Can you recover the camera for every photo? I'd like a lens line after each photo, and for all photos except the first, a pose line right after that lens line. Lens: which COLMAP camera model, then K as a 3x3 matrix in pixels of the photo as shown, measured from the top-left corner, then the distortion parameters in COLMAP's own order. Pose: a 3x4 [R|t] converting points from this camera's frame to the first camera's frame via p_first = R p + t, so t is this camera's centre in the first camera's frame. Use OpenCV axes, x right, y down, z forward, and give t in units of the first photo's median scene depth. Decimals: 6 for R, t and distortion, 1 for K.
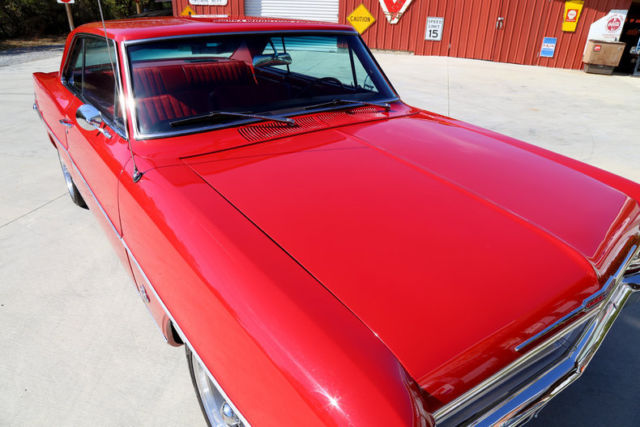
lens RADIAL K [[417.2, 0, 320.0], [0, 417.2, 213.5], [0, 0, 1]] dist [-0.073813, 0.006007]
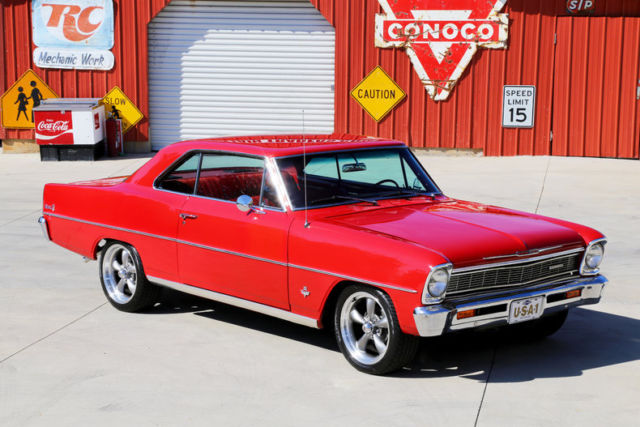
lens RADIAL K [[1510.8, 0, 320.0], [0, 1510.8, 213.5], [0, 0, 1]] dist [0.462531, -0.165623]
pose [[0.996749, -0.028345, 0.075416, -0.126338], [0.051260, 0.945279, -0.322210, 0.296329], [-0.062157, 0.325029, 0.943659, -0.787762]]
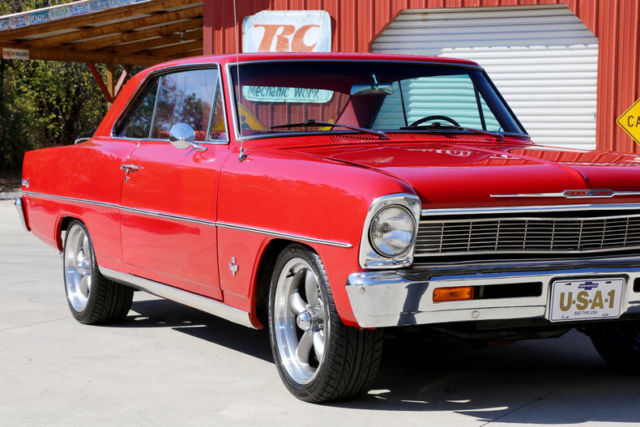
lens RADIAL K [[1510.8, 0, 320.0], [0, 1510.8, 213.5], [0, 0, 1]] dist [0.462531, -0.165623]
pose [[0.978464, -0.009409, -0.206205, 0.091369], [-0.076258, 0.911816, -0.403456, 0.246264], [0.191817, 0.410491, 0.891461, -0.378323]]
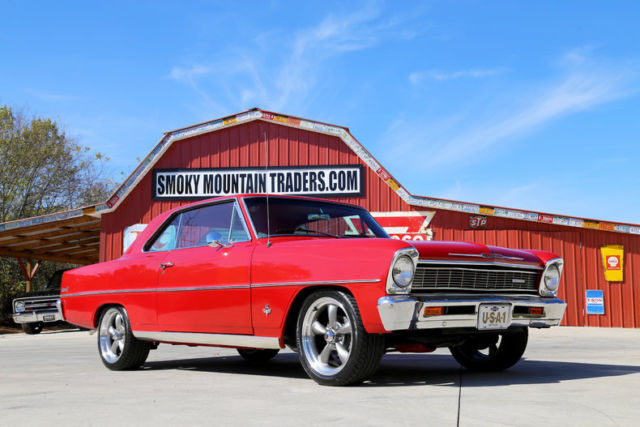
lens RADIAL K [[773.9, 0, 320.0], [0, 773.9, 213.5], [0, 0, 1]] dist [0.096109, -0.000301]
pose [[0.996815, -0.021473, 0.076810, -0.066765], [0.061536, 0.819736, -0.569426, 0.261895], [-0.050736, 0.572339, 0.818446, -0.290093]]
